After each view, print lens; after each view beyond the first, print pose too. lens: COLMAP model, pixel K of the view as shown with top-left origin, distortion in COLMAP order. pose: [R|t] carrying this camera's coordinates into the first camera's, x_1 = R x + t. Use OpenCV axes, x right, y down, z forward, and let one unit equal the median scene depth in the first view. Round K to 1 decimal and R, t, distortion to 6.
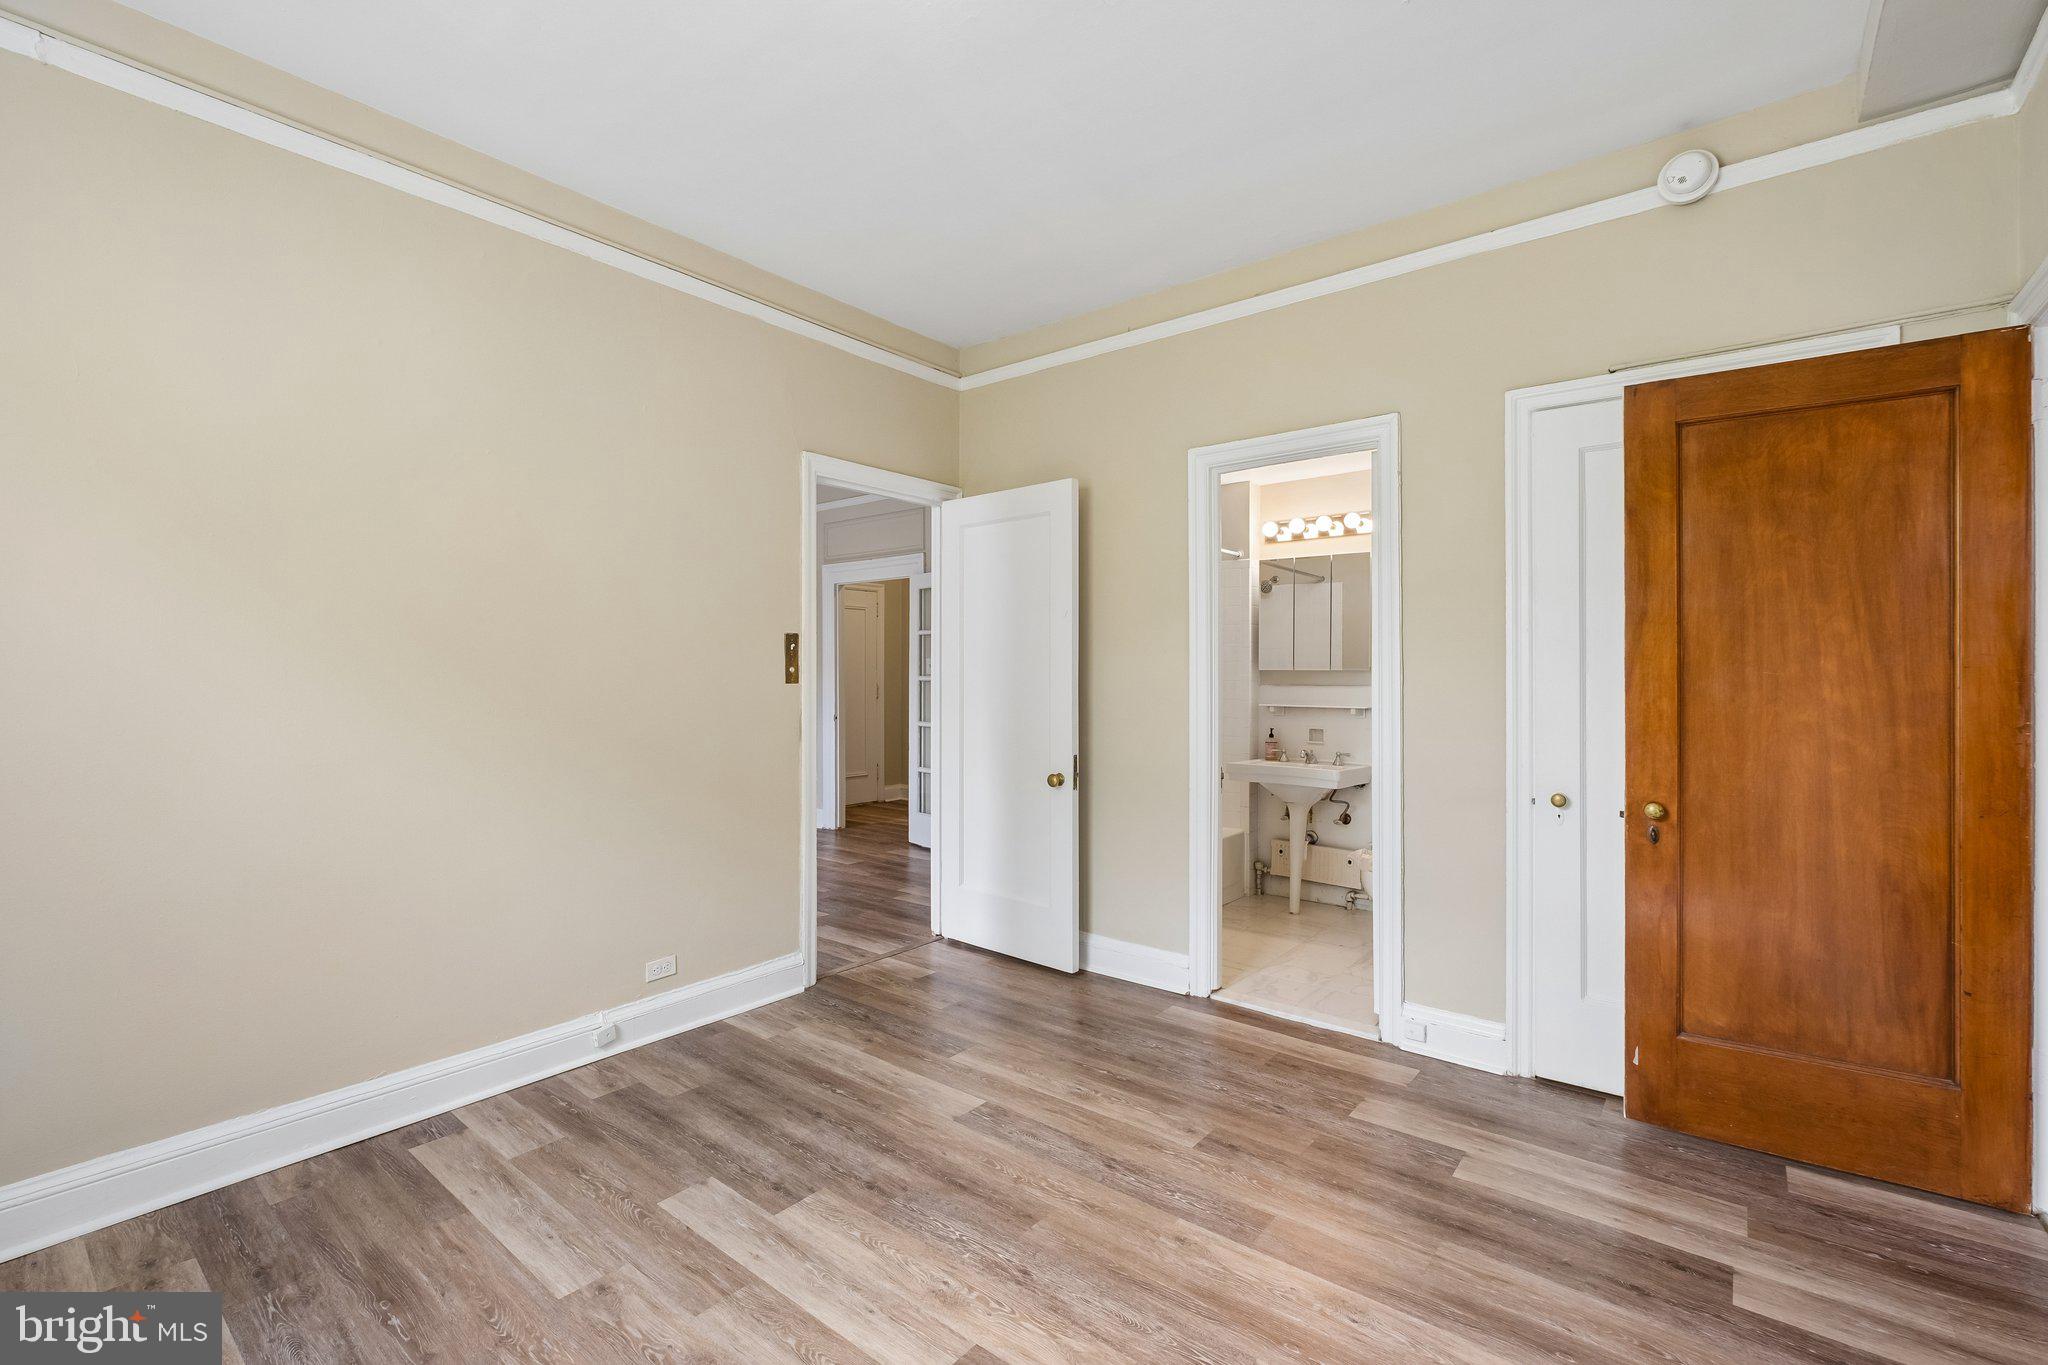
lens RADIAL K [[899.0, 0, 1021.5], [0, 899.0, 680.2], [0, 0, 1]] dist [0.001402, 0.000804]
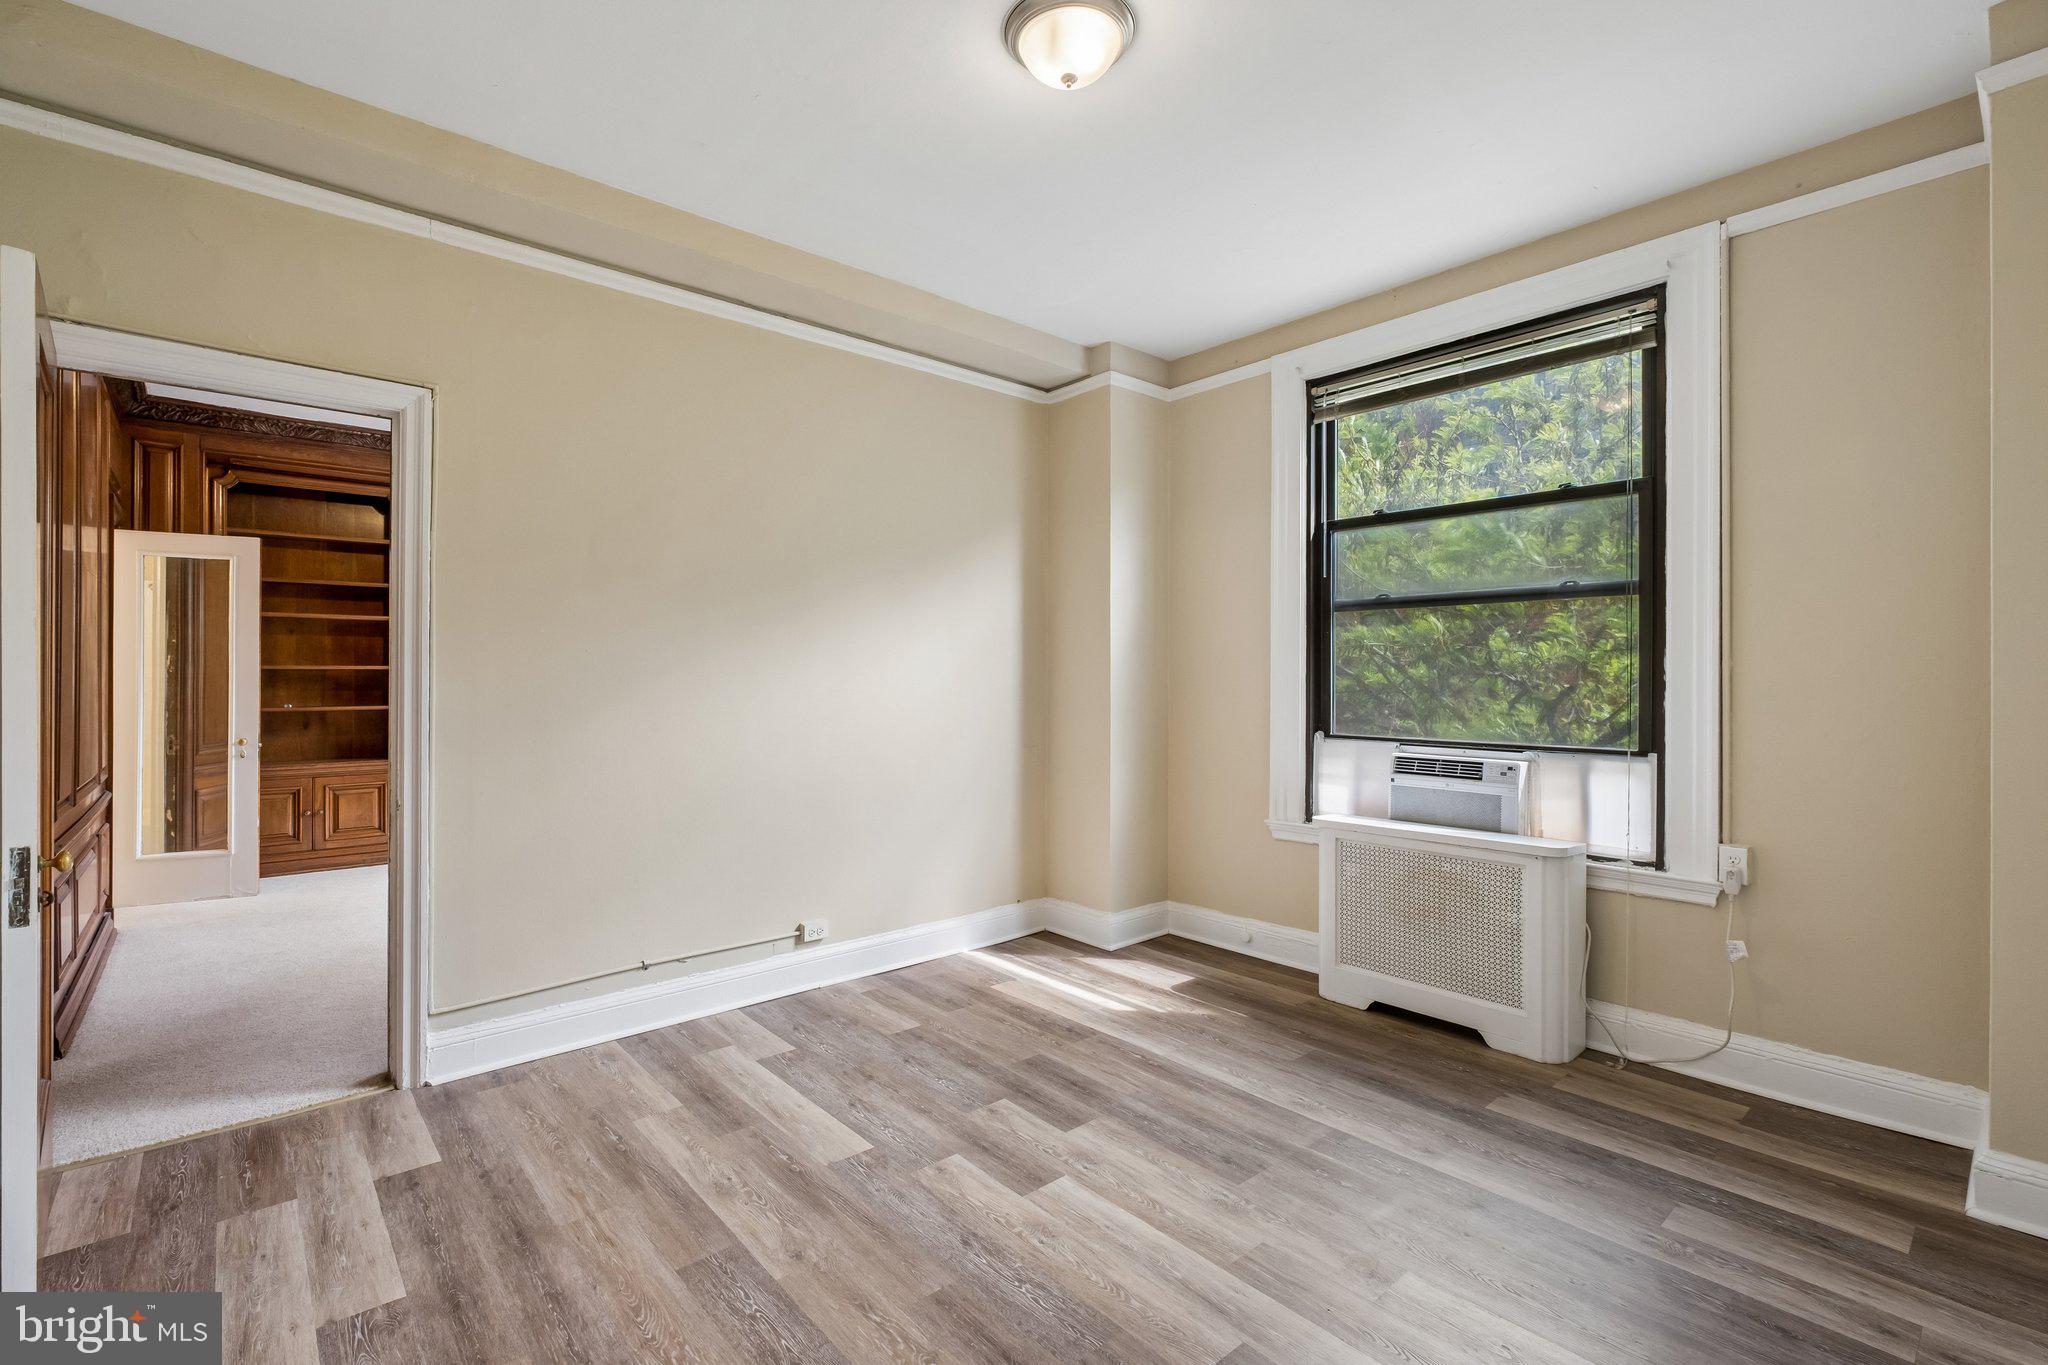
lens RADIAL K [[899.0, 0, 1016.6], [0, 899.0, 686.3], [0, 0, 1]] dist [0.001402, 0.000804]
pose [[-0.984036, -0.005022, 0.177901, -0.204910], [-0.003057, 0.999931, 0.011318, -0.005503], [-0.177946, 0.010594, -0.983983, 1.734356]]
